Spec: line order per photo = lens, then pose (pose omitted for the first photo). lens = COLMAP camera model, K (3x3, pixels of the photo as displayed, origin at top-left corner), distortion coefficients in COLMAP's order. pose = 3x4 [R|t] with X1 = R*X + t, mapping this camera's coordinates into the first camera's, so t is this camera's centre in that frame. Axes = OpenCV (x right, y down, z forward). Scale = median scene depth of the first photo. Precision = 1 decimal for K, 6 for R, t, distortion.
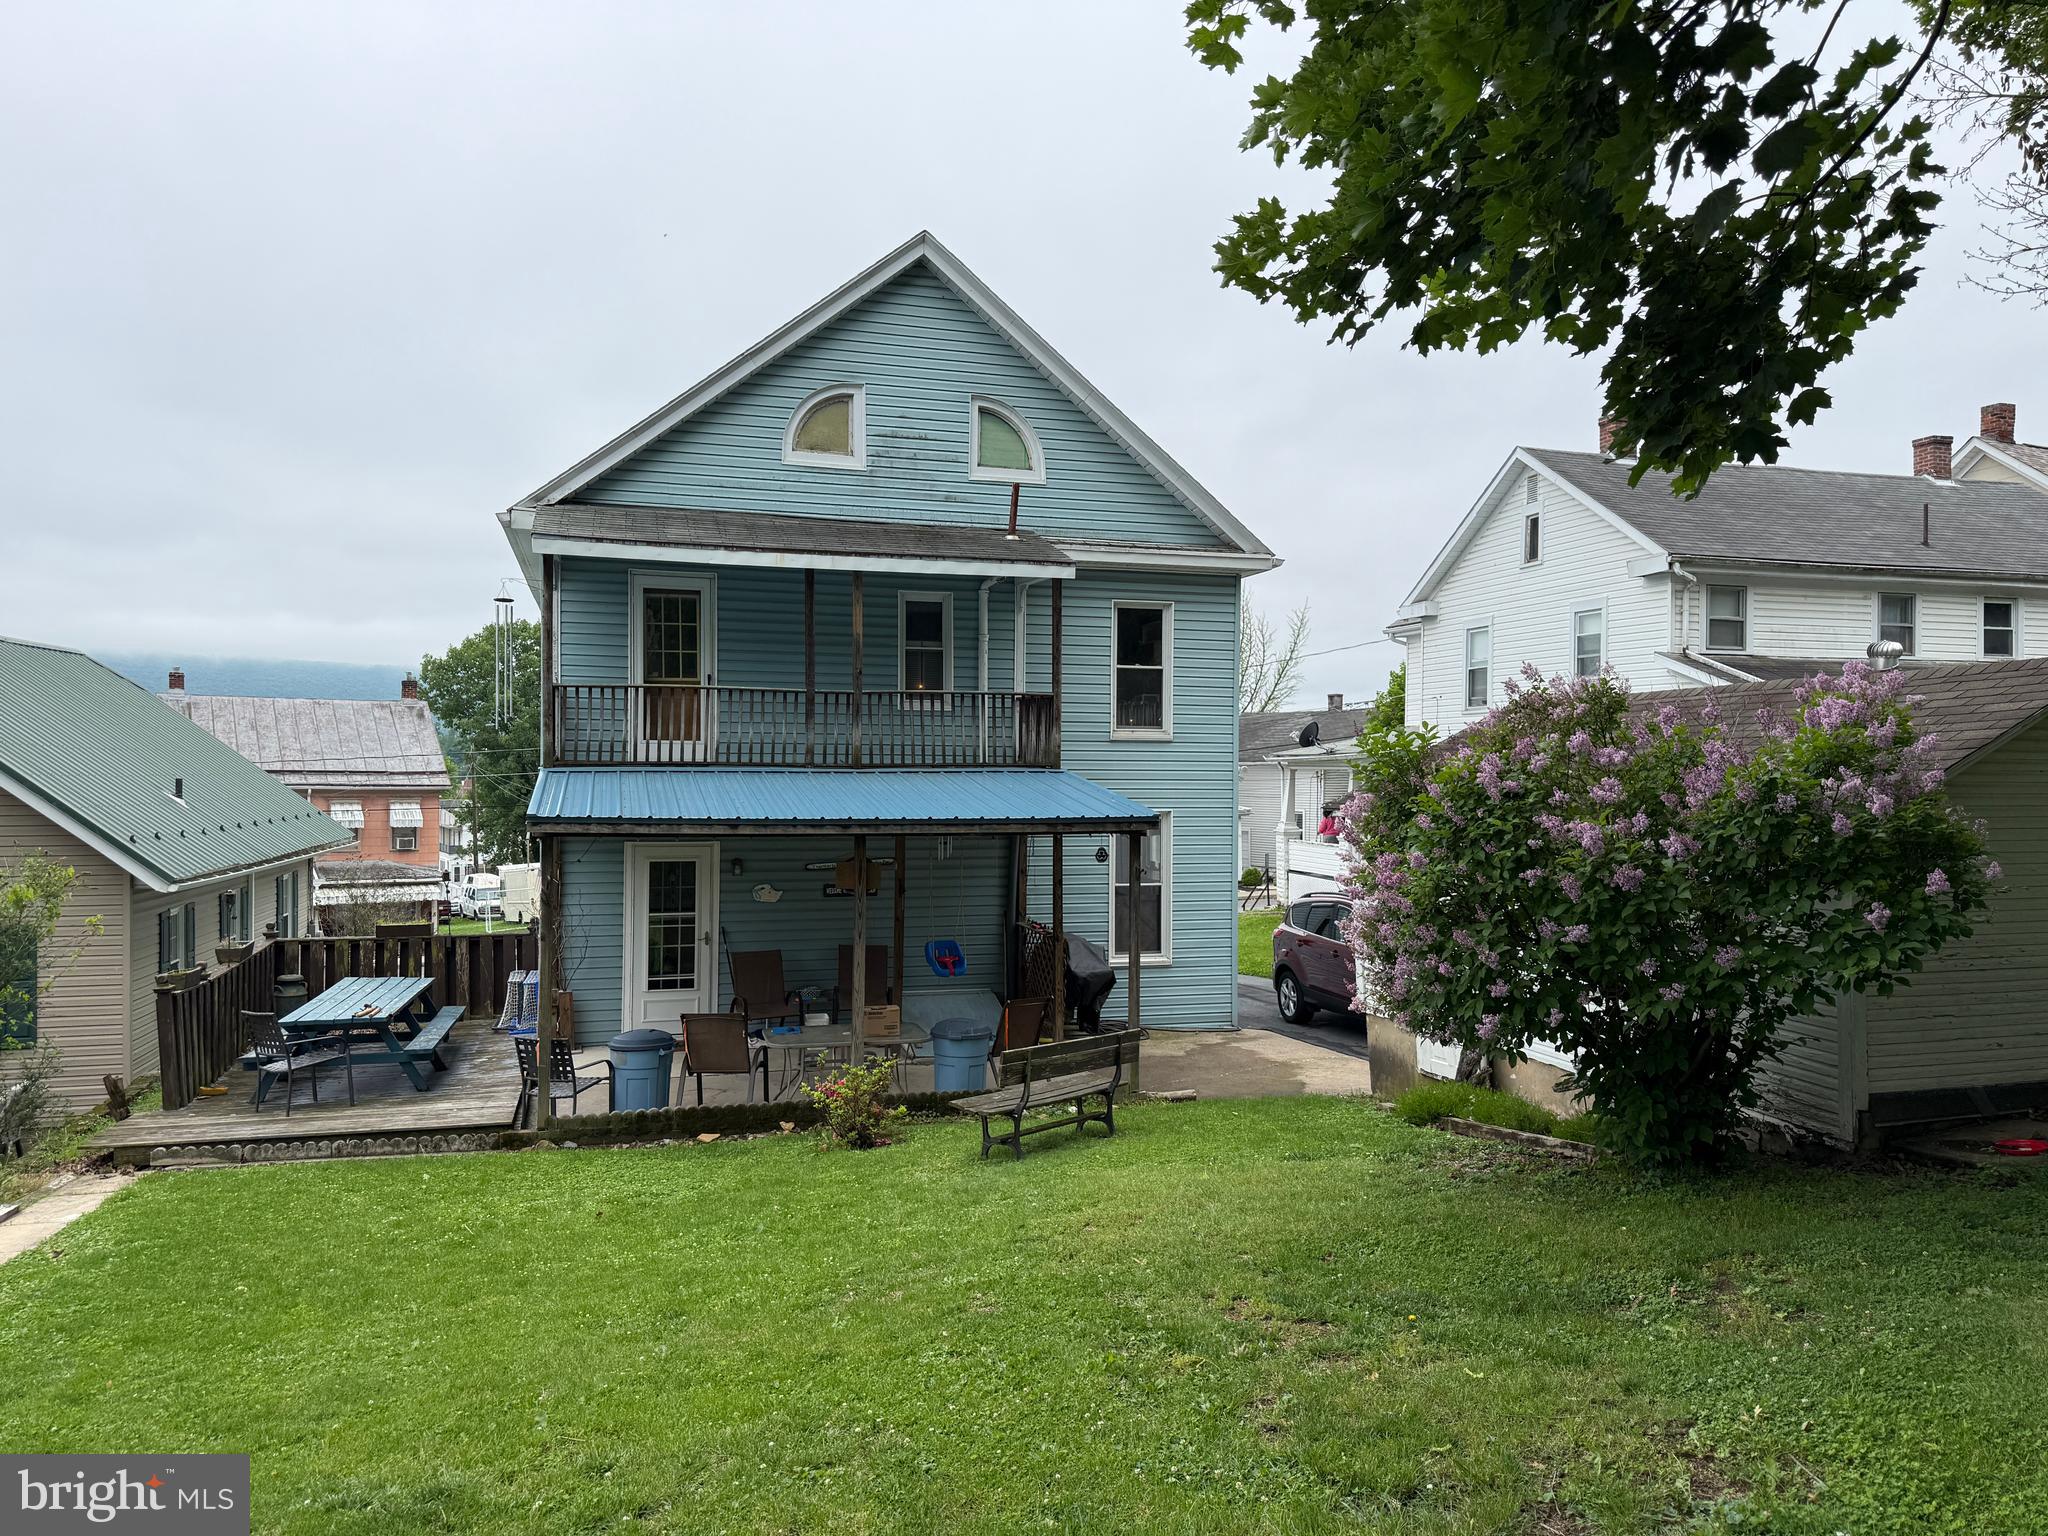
lens RADIAL K [[1447.0, 0, 1021.9], [0, 1447.0, 781.1], [0, 0, 1]] dist [0.159802, -0.279014]
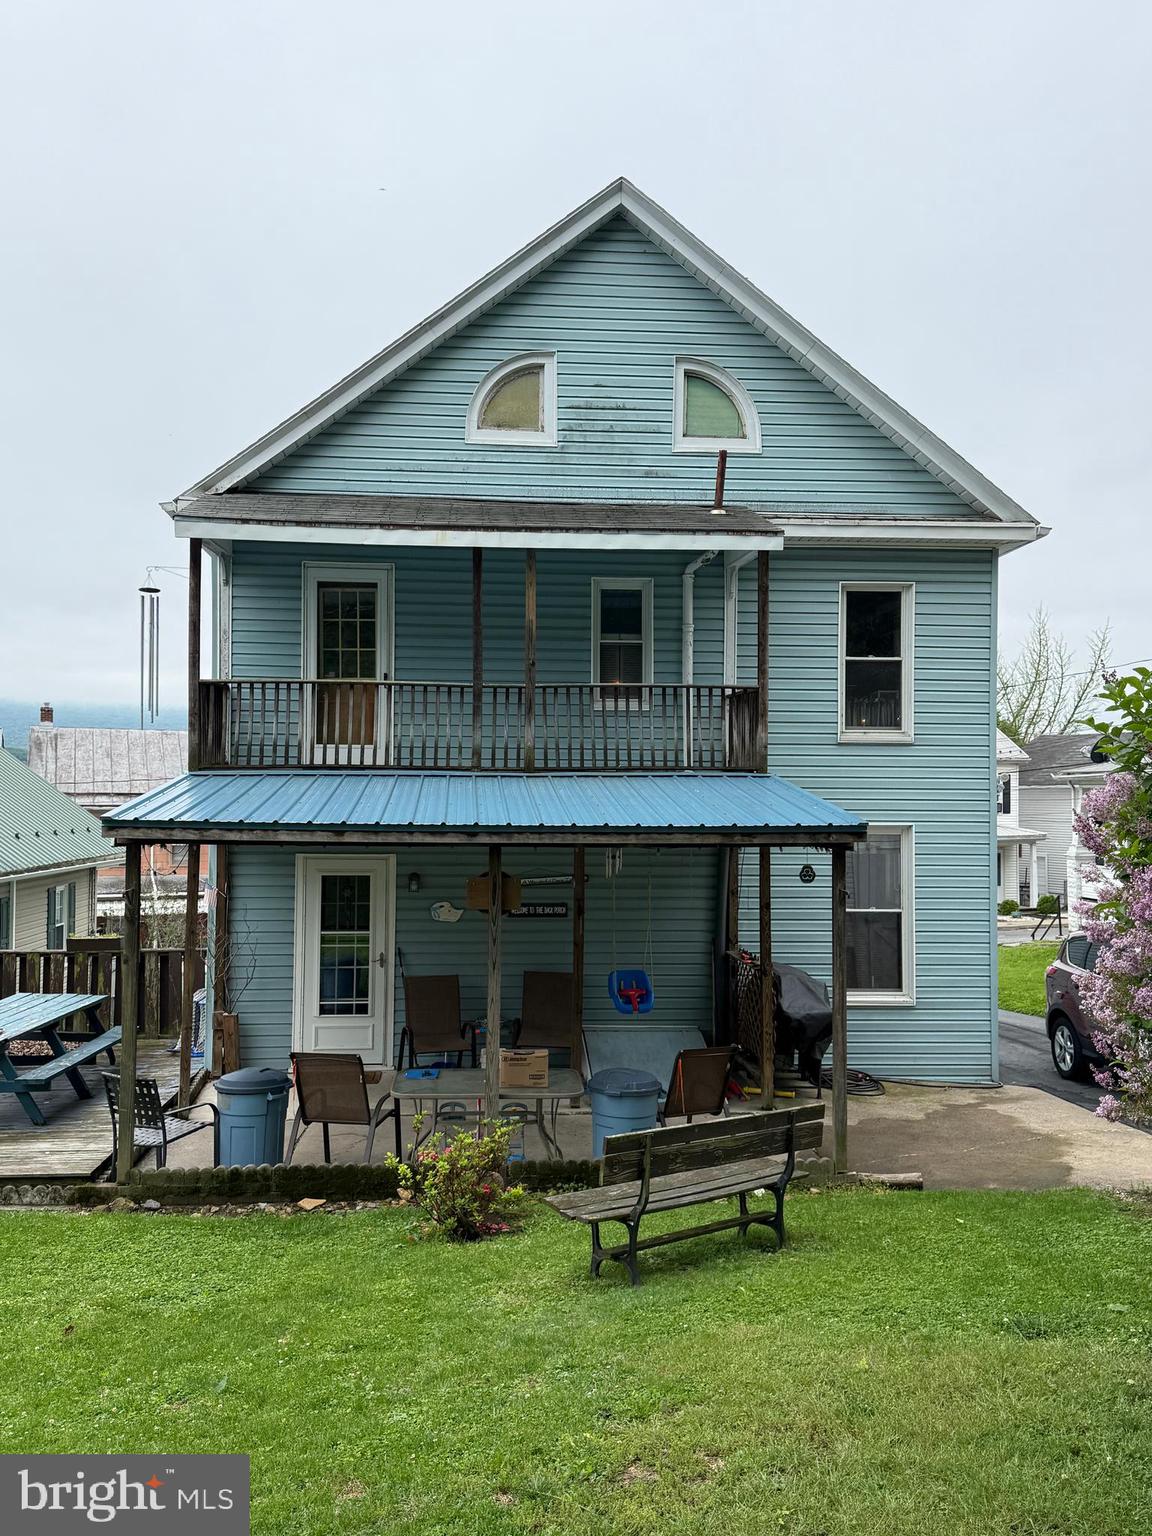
lens RADIAL K [[1323.4, 0, 557.1], [0, 1323.4, 768.6], [0, 0, 1]] dist [0.180665, -0.378947]
pose [[0.979980, -0.003999, -0.199057, 0.059809], [-0.002072, 0.999539, -0.030282, 0.012710], [0.199087, 0.030088, 0.979520, 0.199976]]
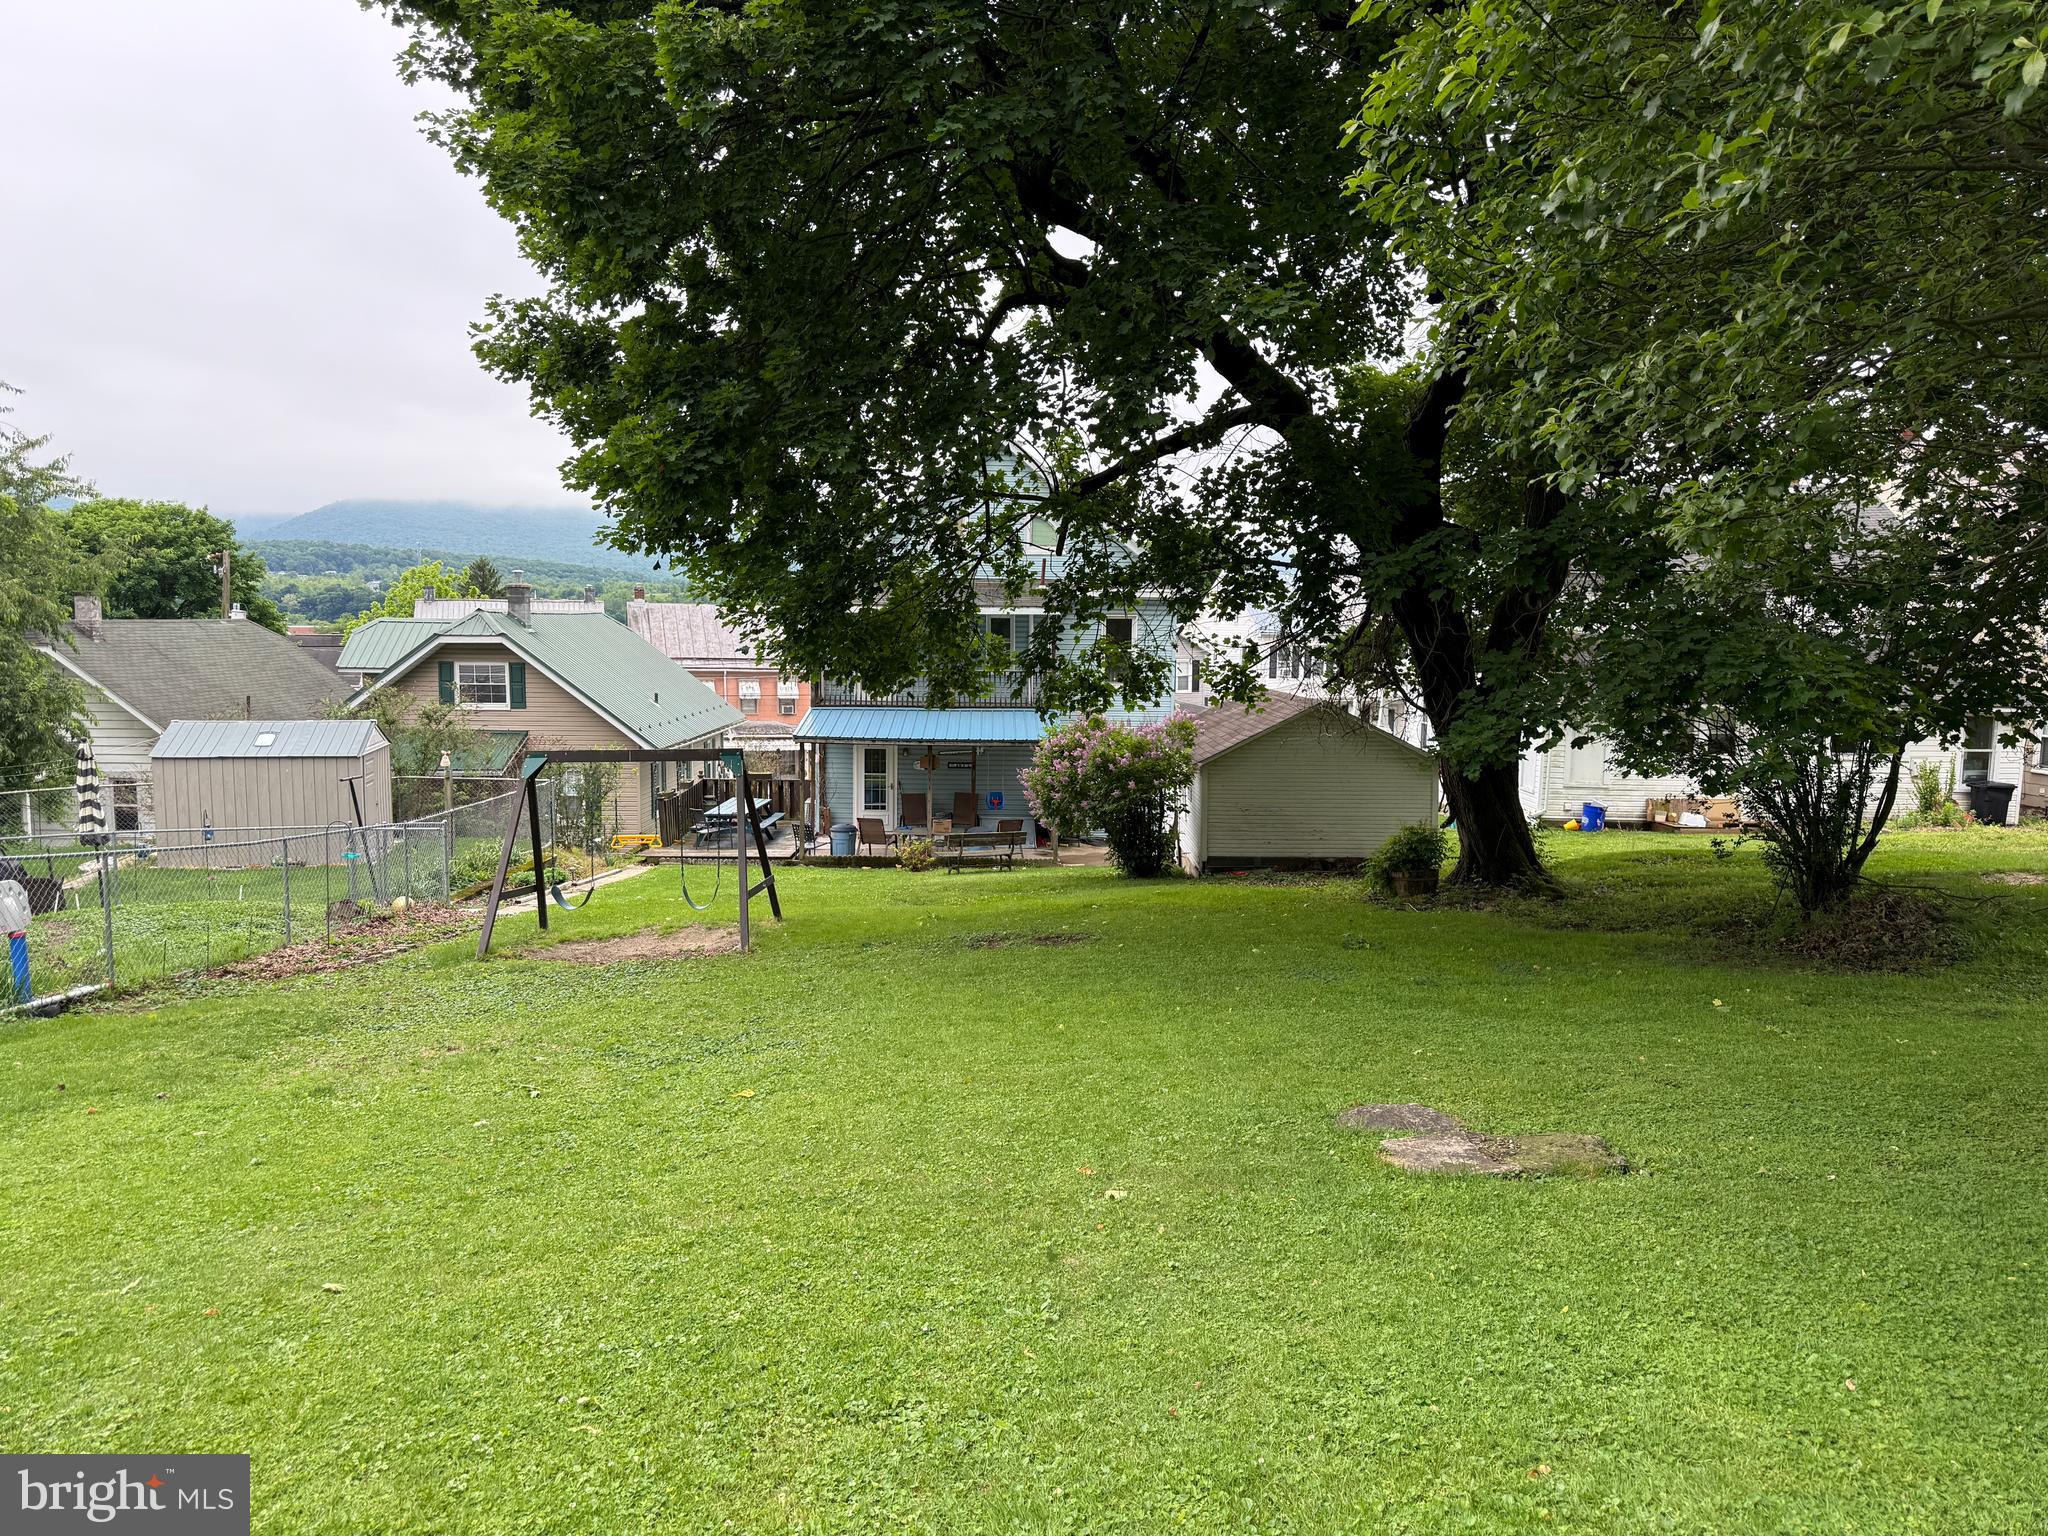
lens RADIAL K [[1447.0, 0, 1021.9], [0, 1447.0, 781.1], [0, 0, 1]] dist [0.159802, -0.279014]
pose [[0.967730, 0.035836, -0.249427, 0.478393], [-0.010123, 0.994566, 0.103619, -0.115101], [0.251785, -0.097751, 0.962834, -0.936047]]
